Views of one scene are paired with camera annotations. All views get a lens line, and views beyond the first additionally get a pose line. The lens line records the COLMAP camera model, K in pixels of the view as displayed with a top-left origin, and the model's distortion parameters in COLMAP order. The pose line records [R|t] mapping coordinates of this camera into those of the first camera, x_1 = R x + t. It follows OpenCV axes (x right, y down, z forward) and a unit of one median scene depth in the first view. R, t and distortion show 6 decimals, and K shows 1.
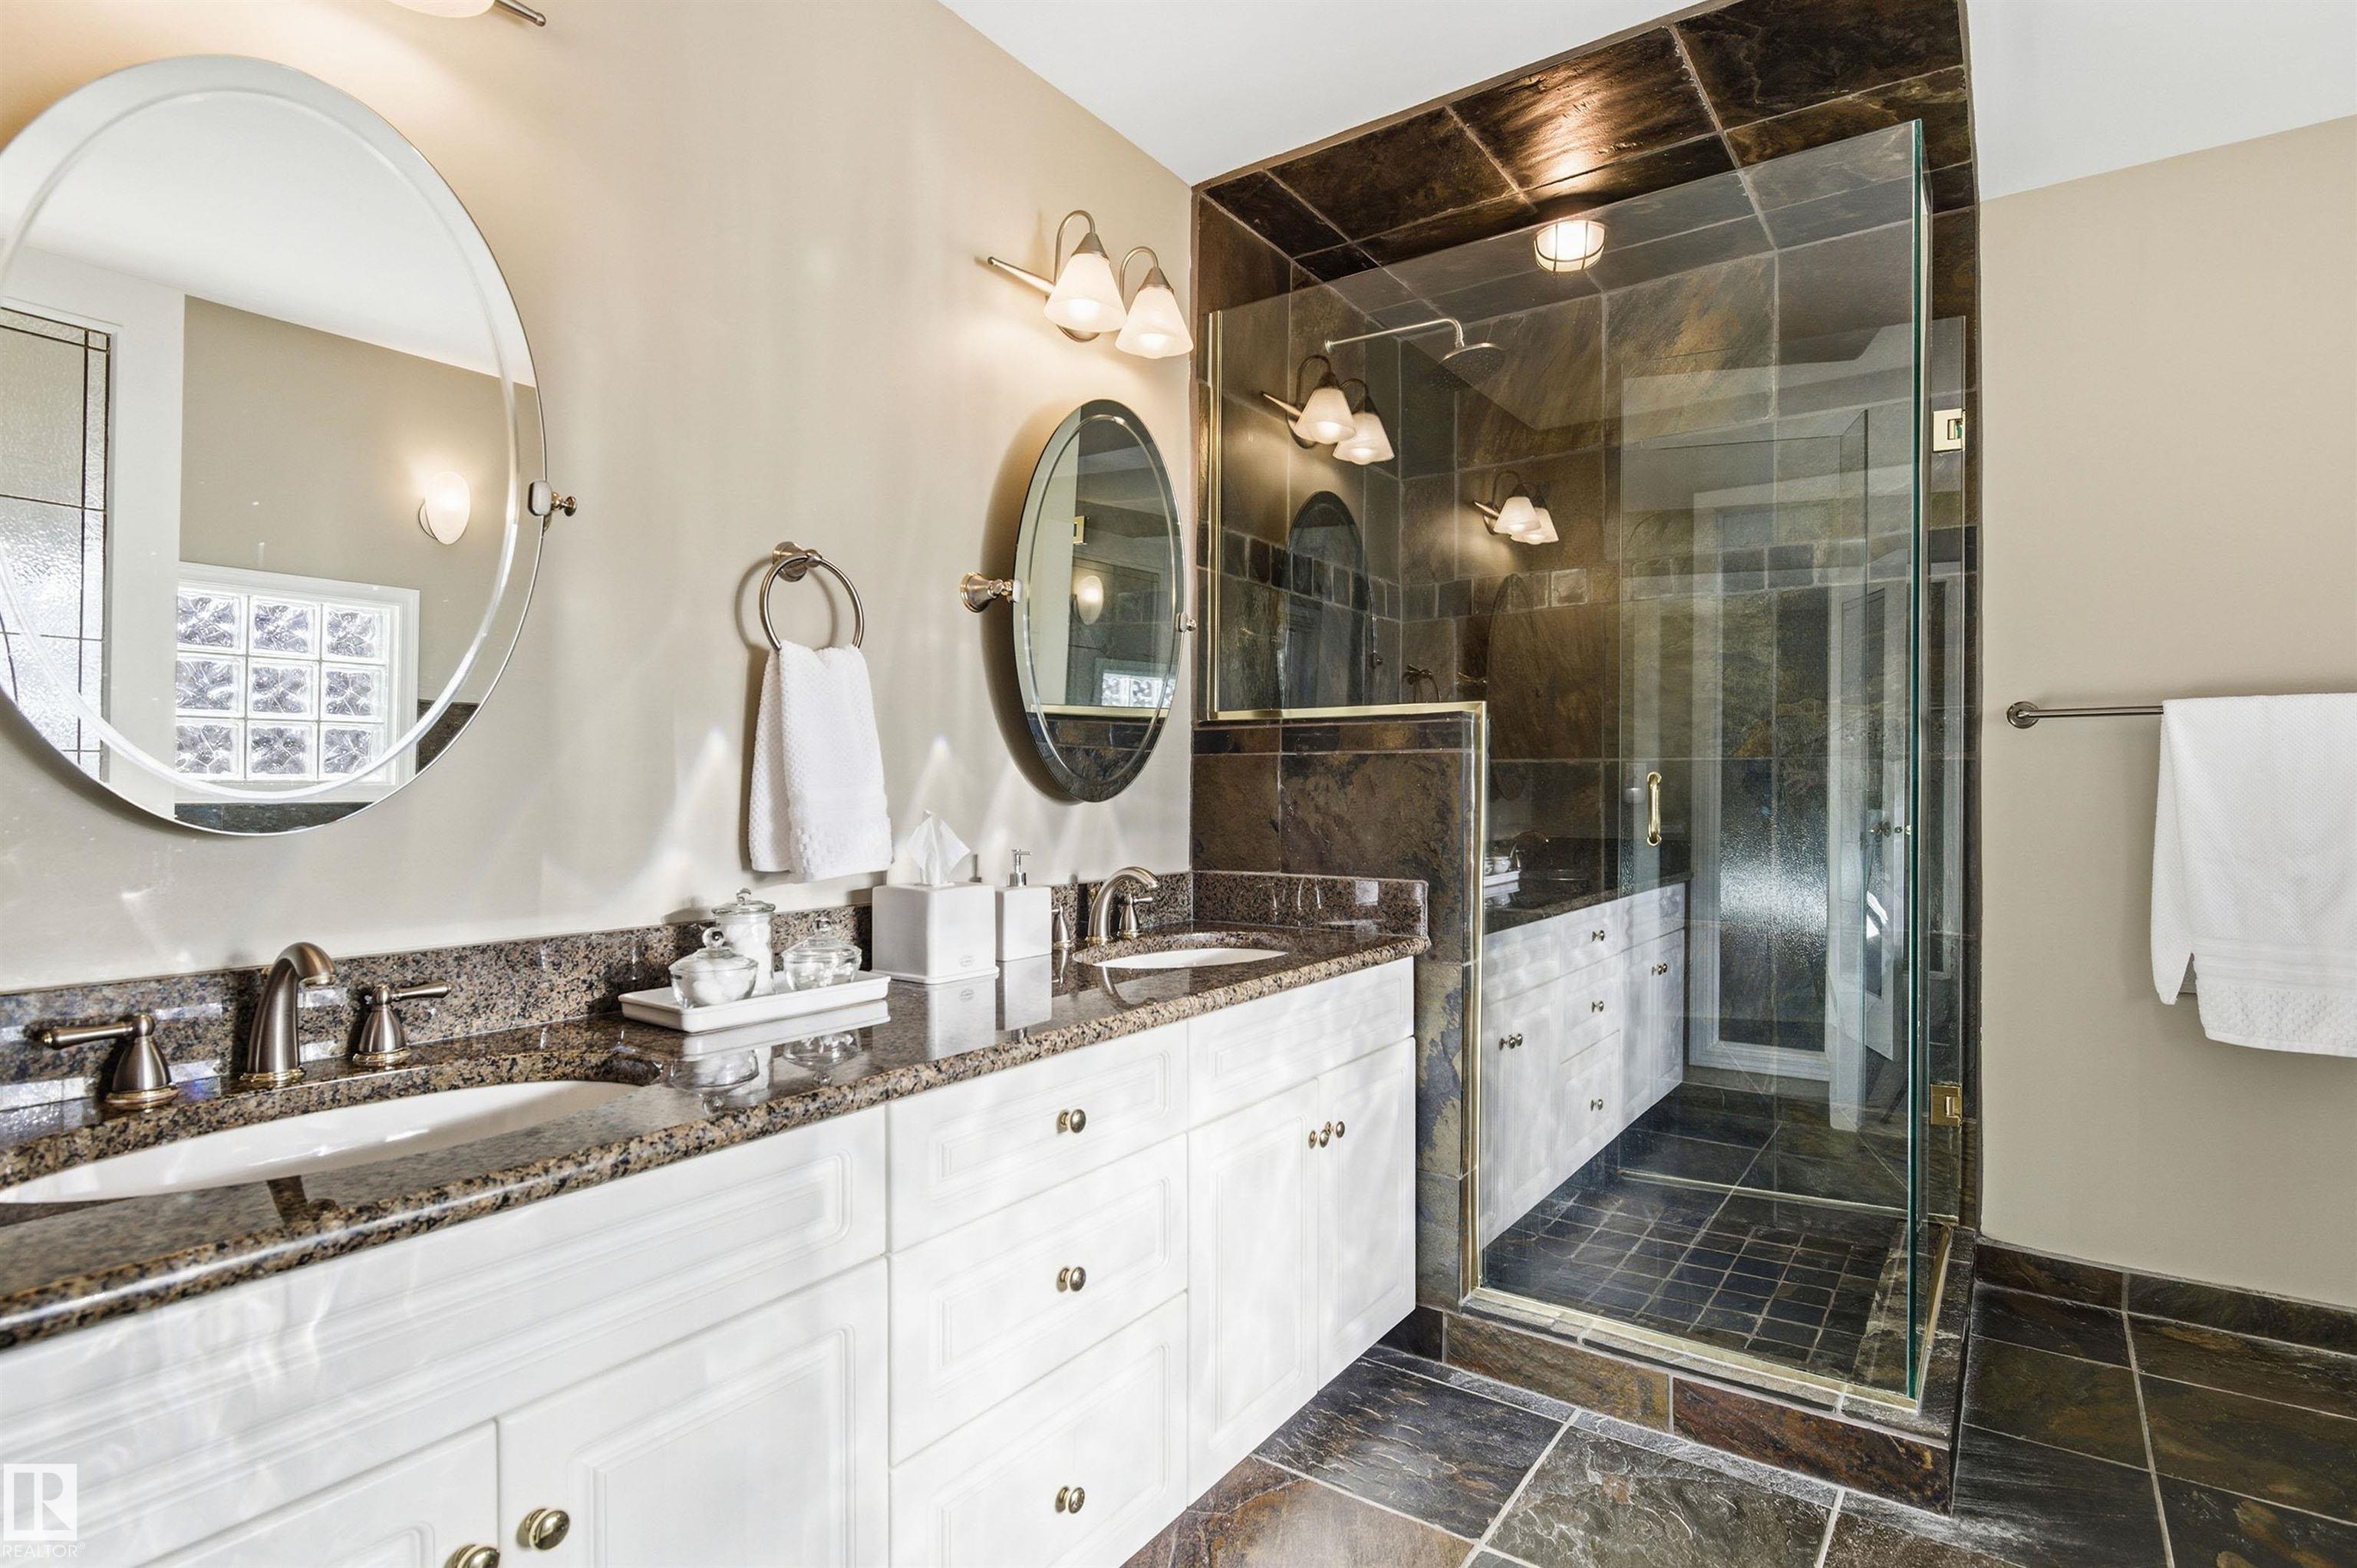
lens RADIAL K [[1190.2, 0, 1182.1], [0, 1190.2, 795.2], [0, 0, 1]] dist [-0.005027, -0.004031]
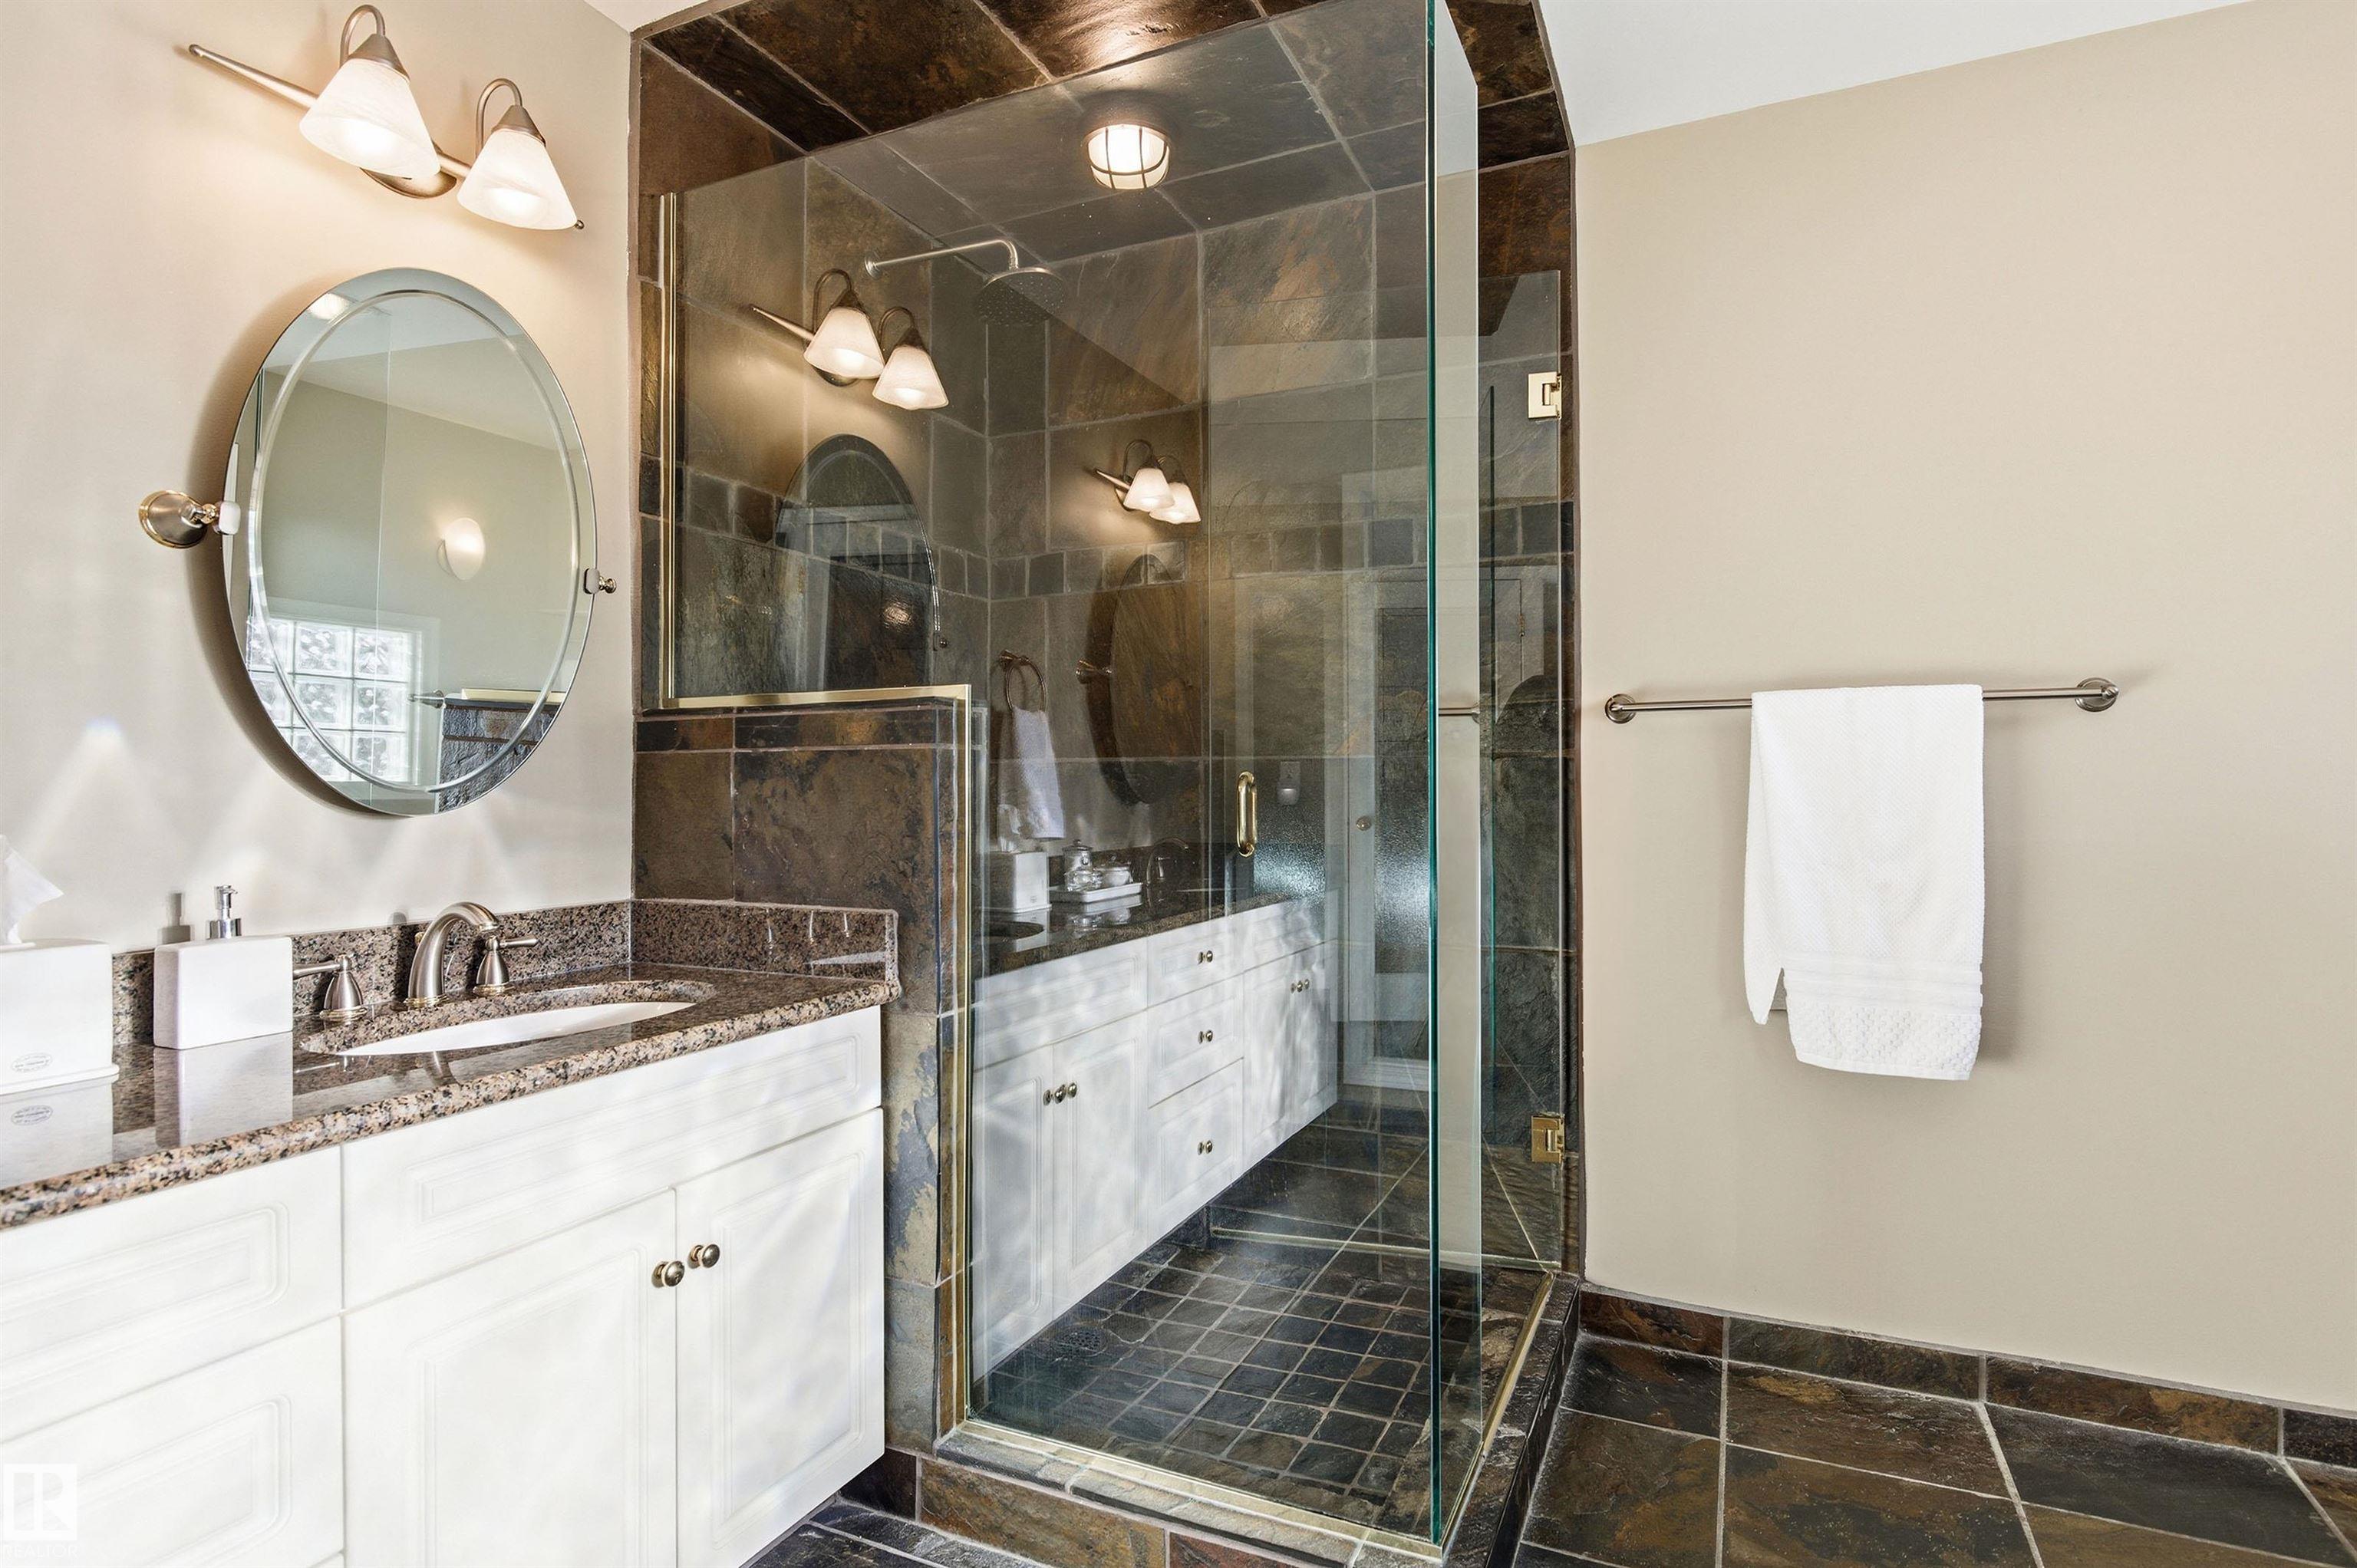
lens RADIAL K [[1170.2, 0, 1178.5], [0, 1170.2, 784.0], [0, 0, 1]] dist [-0.003465, -0.000979]
pose [[0.985631, -0.004289, 0.168856, 0.233456], [0.005797, 0.999948, -0.008439, -0.004184], [-0.168811, 0.009297, 0.985605, 0.178790]]
